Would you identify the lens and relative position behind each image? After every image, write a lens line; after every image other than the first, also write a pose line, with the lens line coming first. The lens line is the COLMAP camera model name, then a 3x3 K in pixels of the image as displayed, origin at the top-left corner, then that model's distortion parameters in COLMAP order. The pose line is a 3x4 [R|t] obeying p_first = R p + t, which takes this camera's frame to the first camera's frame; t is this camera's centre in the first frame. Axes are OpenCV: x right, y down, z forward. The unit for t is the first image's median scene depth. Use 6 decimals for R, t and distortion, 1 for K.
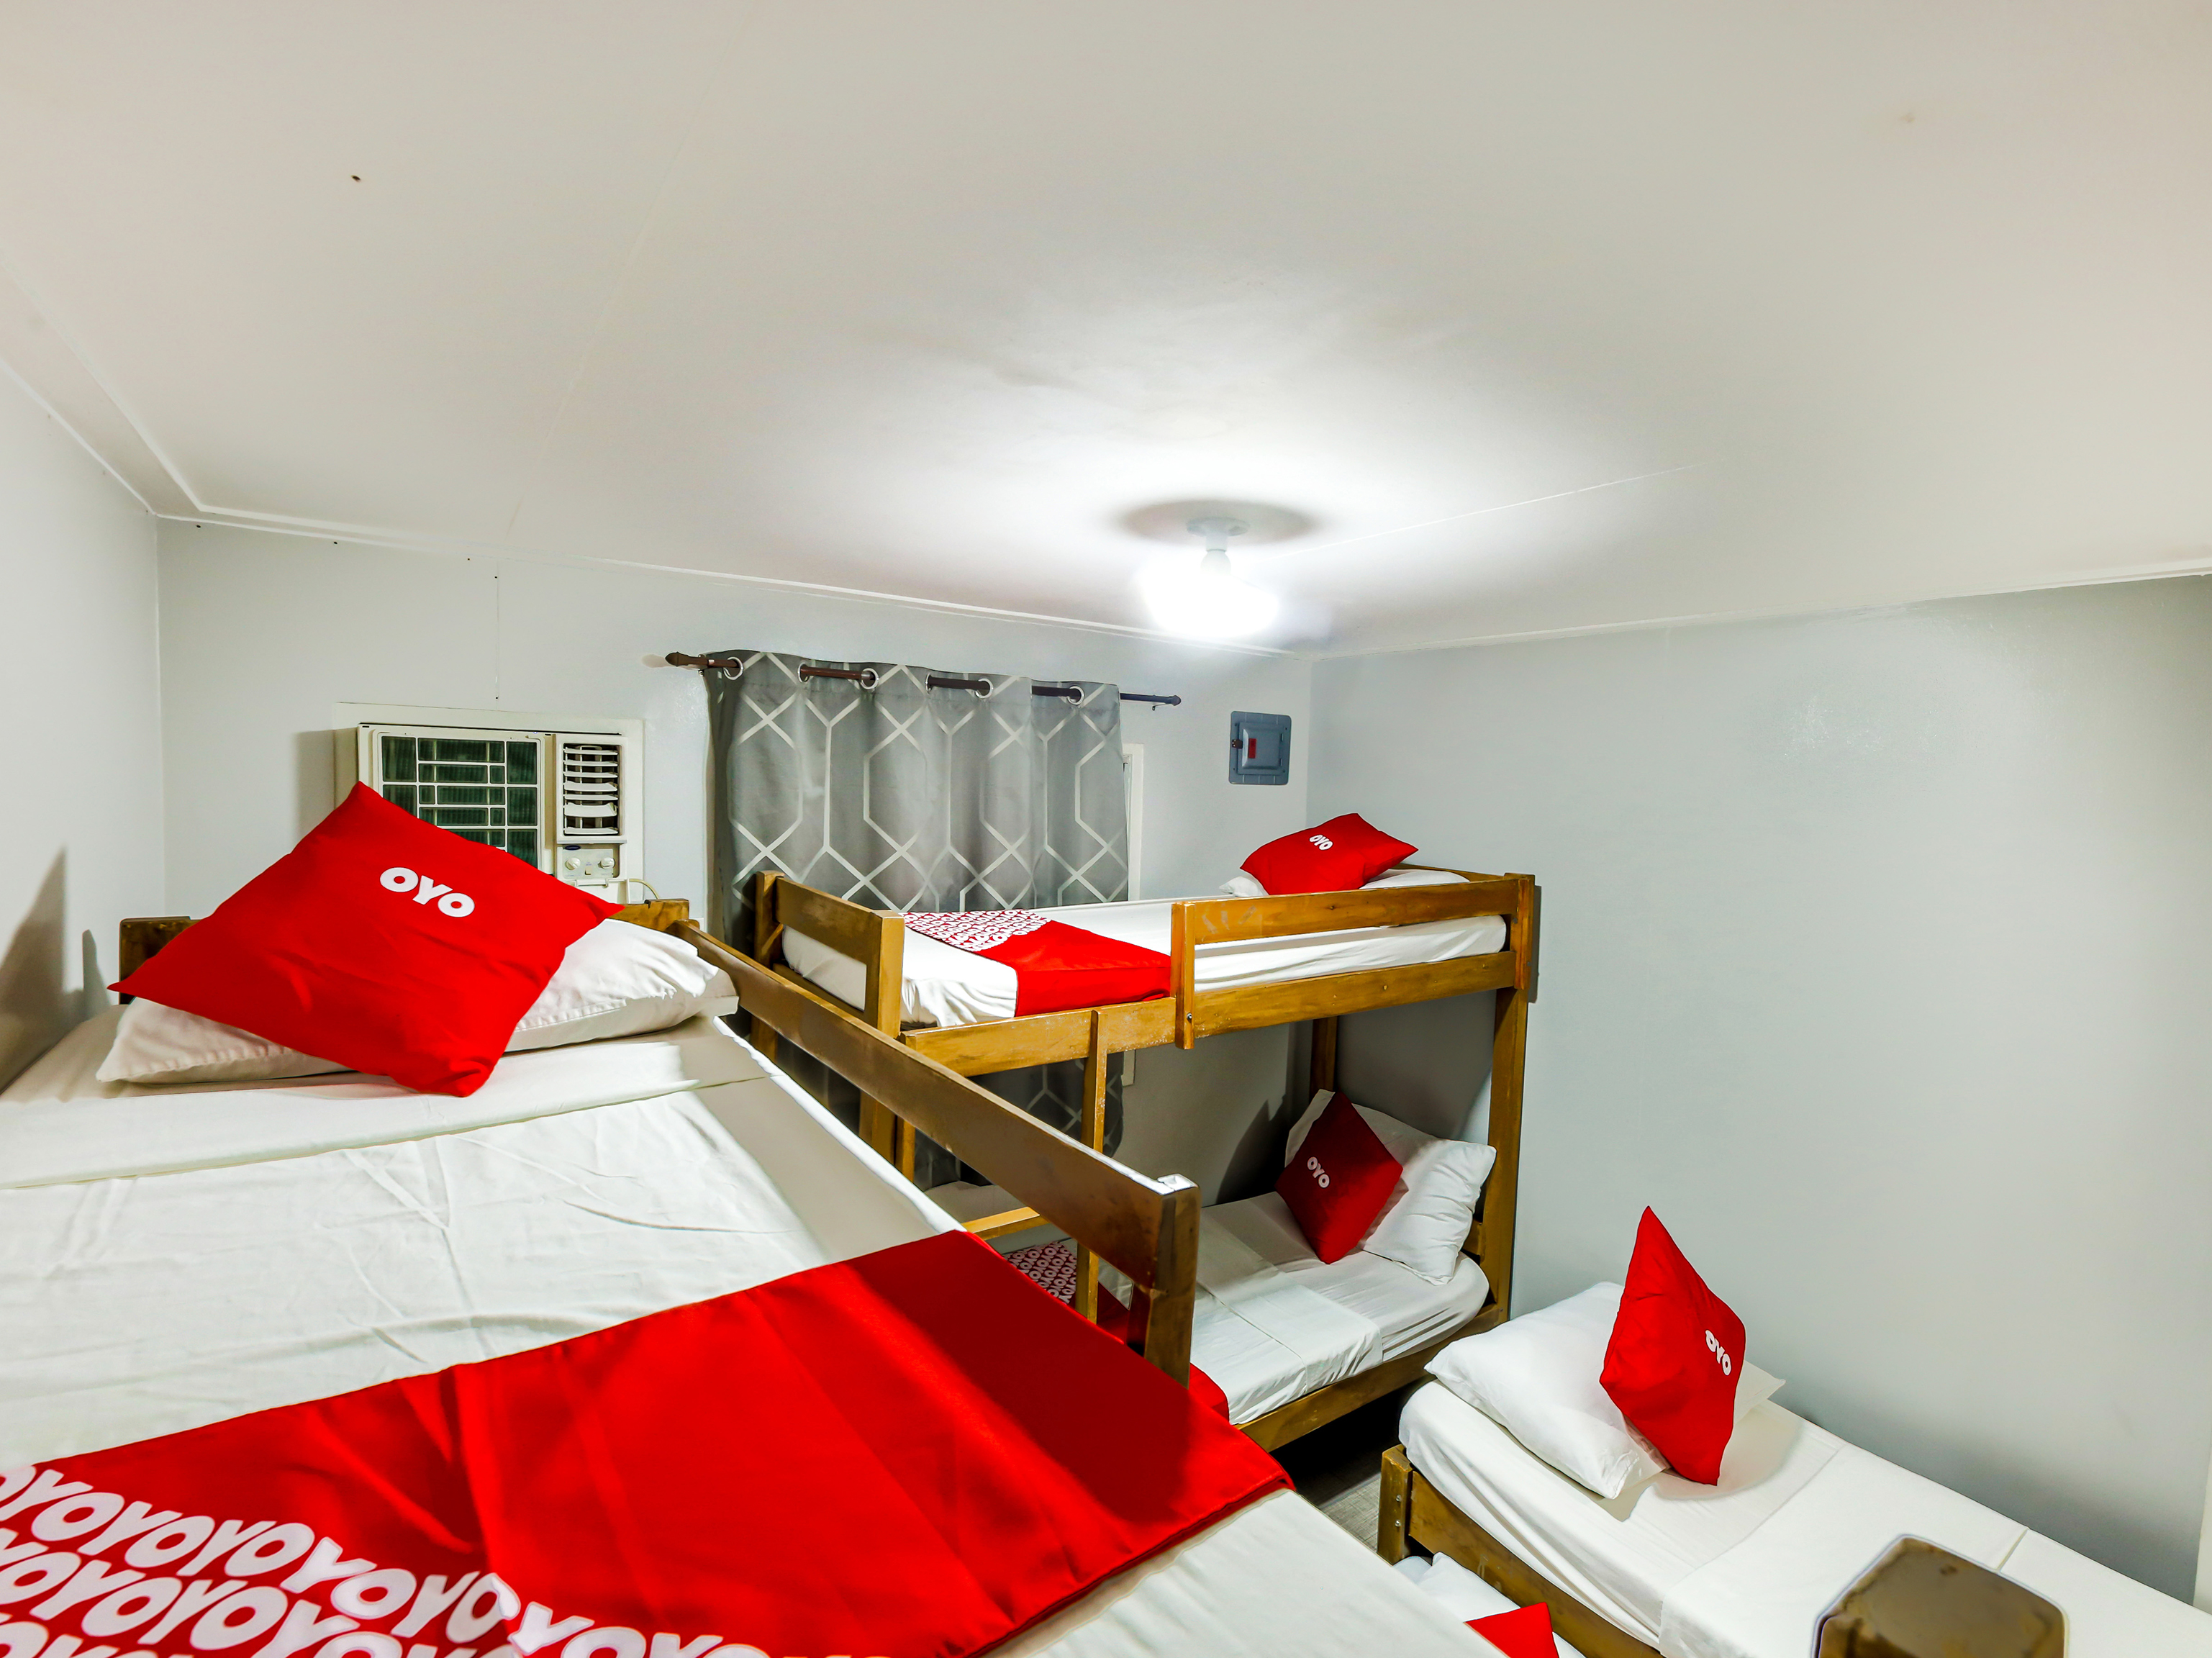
lens RADIAL K [[1014.7, 0, 1106.6], [0, 1014.7, 819.6], [0, 0, 1]] dist [0.000478, -0.001368]
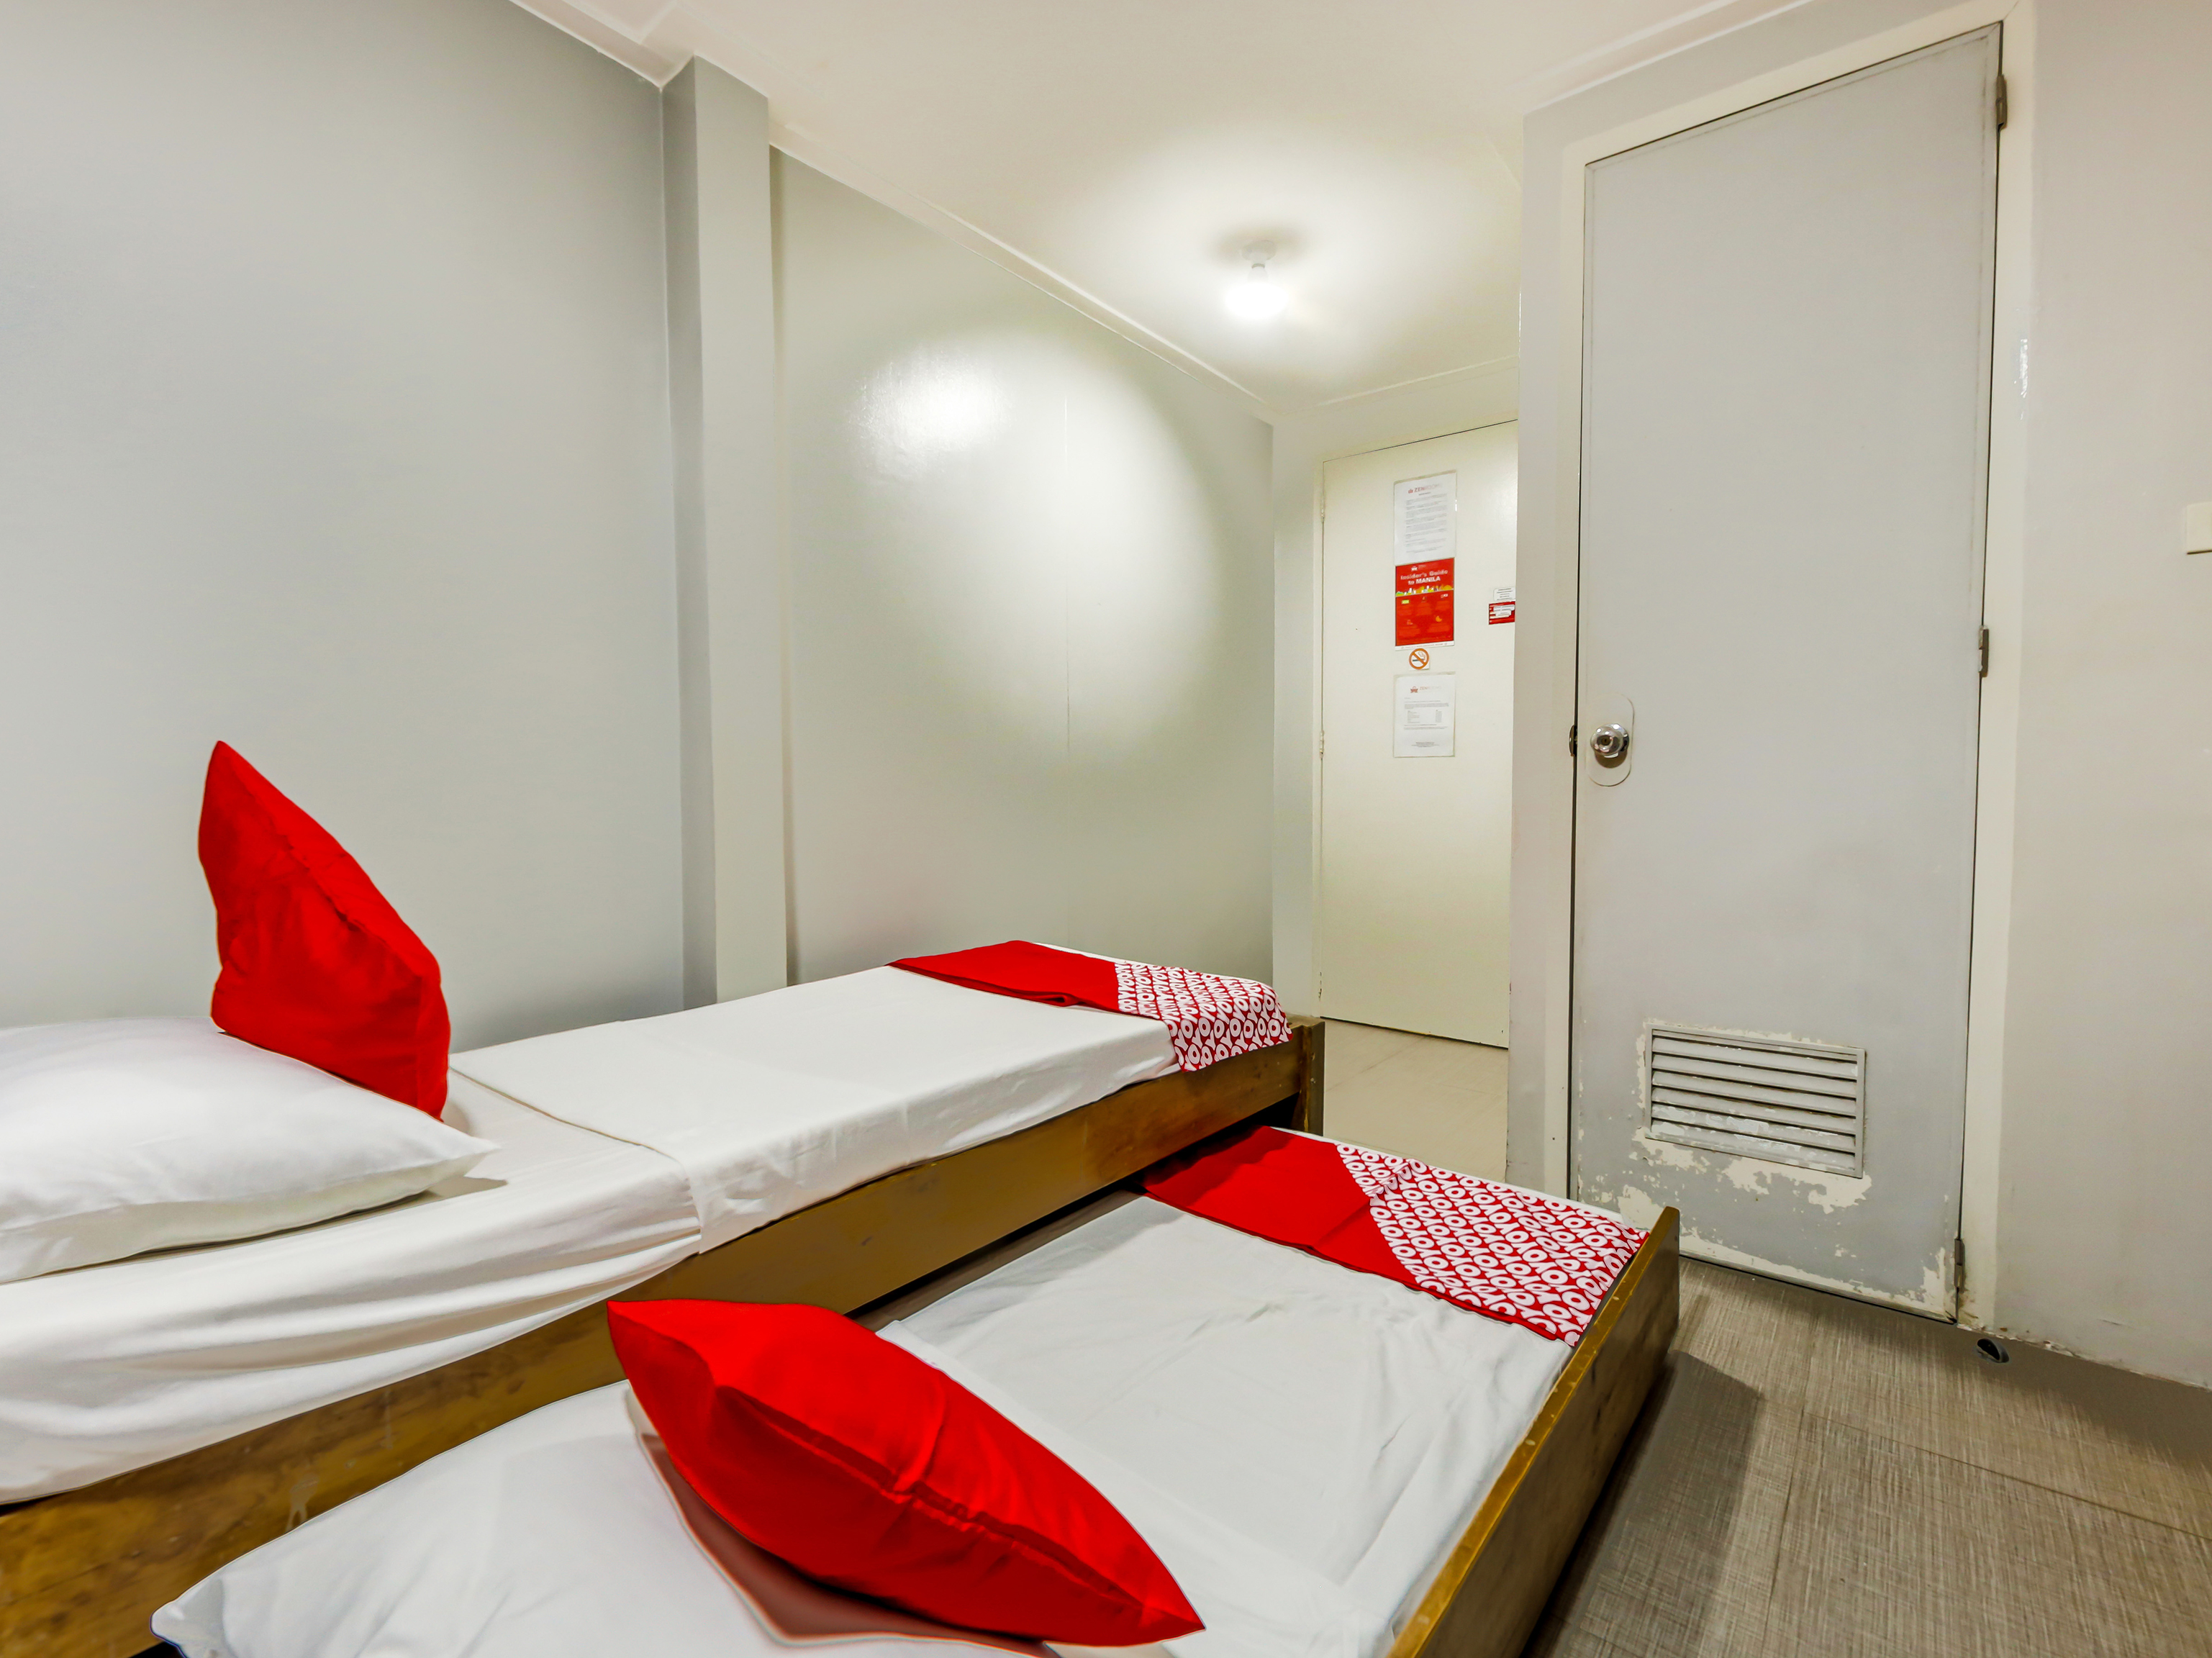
lens RADIAL K [[1014.7, 0, 1106.6], [0, 1014.7, 819.6], [0, 0, 1]] dist [0.000478, -0.001368]
pose [[-0.280814, -0.075698, 0.956772, -0.098000], [0.038165, 0.995216, 0.089941, 0.418072], [-0.959003, 0.061772, -0.276581, 0.760540]]
